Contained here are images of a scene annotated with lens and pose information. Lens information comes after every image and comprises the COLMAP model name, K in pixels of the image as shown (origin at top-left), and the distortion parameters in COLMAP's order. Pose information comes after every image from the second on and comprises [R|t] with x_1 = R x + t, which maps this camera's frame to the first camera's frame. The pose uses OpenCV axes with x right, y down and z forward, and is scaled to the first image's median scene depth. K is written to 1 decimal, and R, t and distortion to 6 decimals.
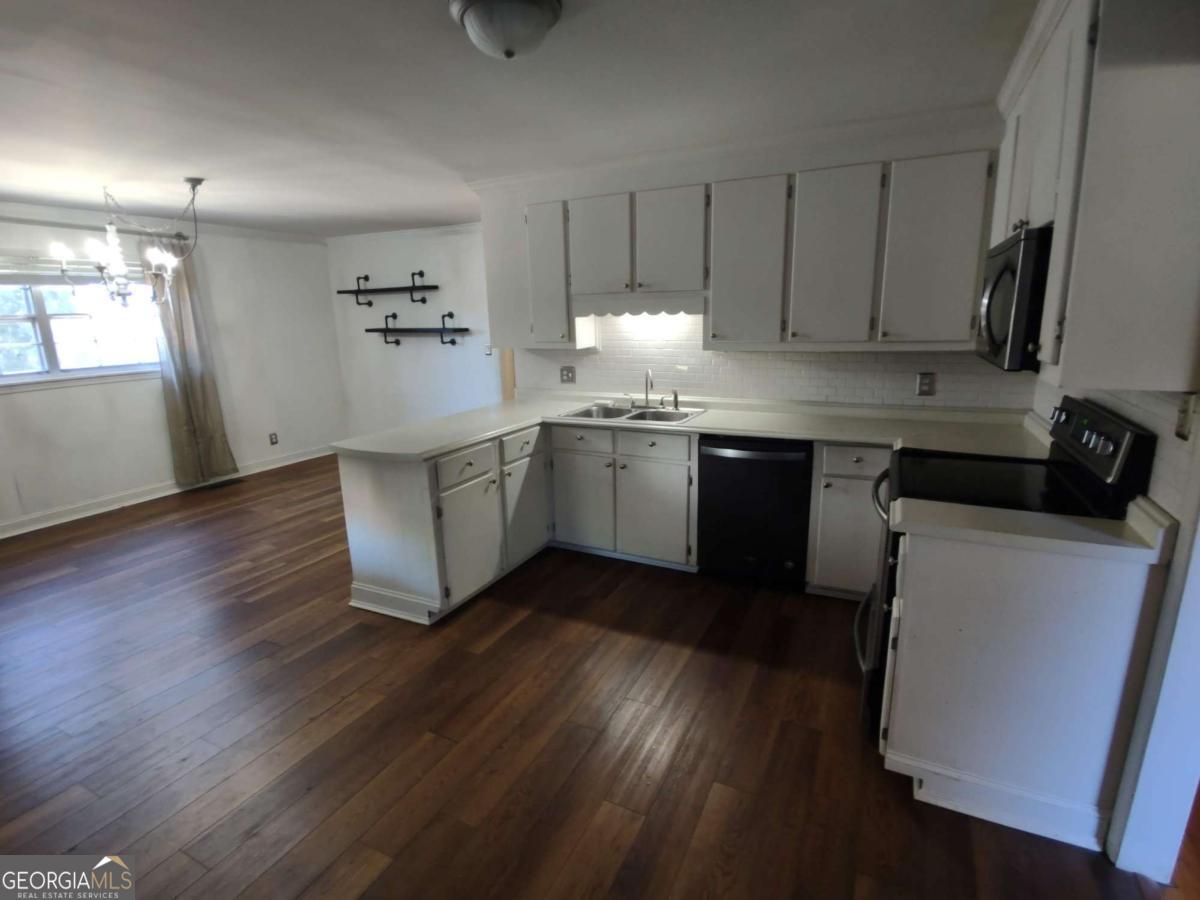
lens RADIAL K [[585.2, 0, 600.0], [0, 585.2, 444.7], [0, 0, 1]] dist [0.012656, -0.016466]
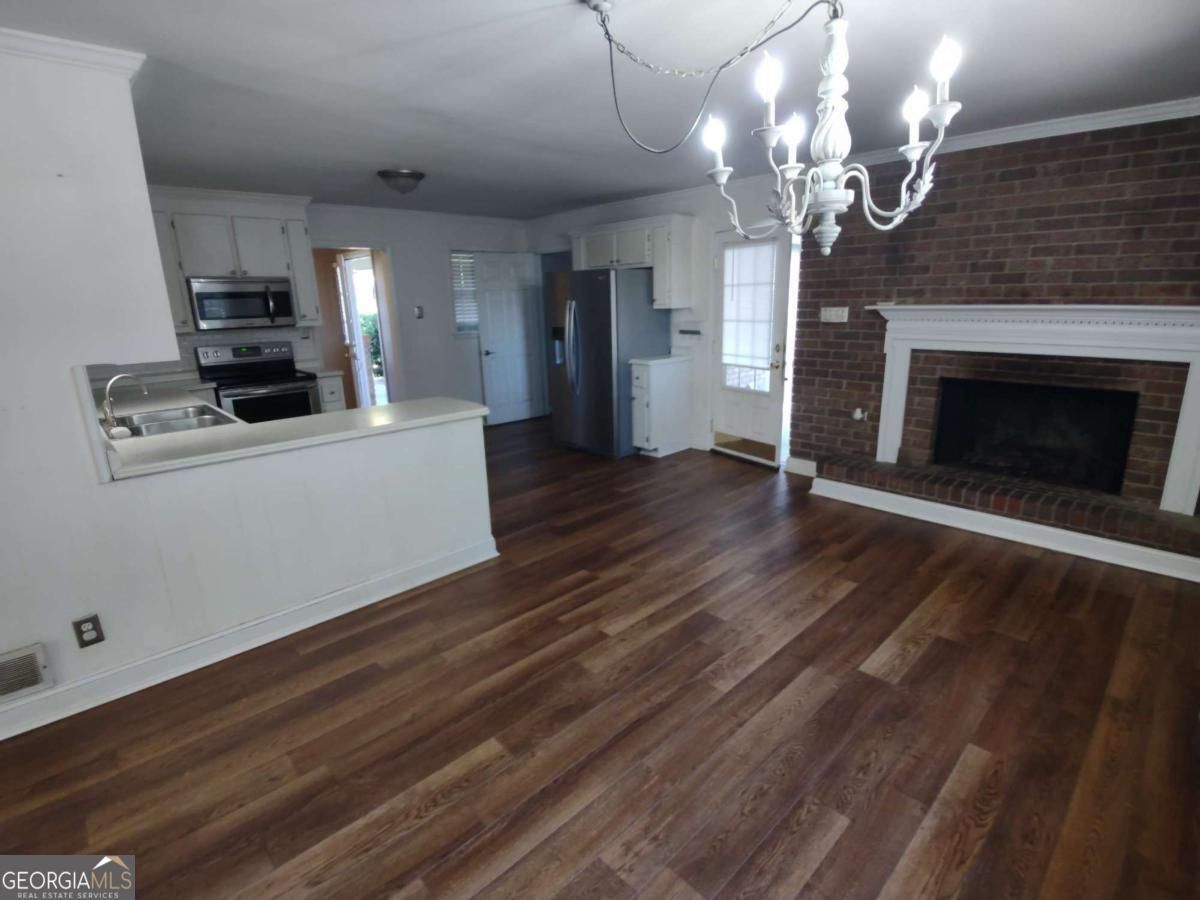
lens RADIAL K [[585.2, 0, 600.0], [0, 585.2, 444.7], [0, 0, 1]] dist [0.012656, -0.016466]
pose [[-0.942023, -0.049392, 0.331893, -0.835321], [0.106804, 0.893528, 0.436120, -0.318149], [-0.318097, 0.446282, -0.836449, 1.529853]]
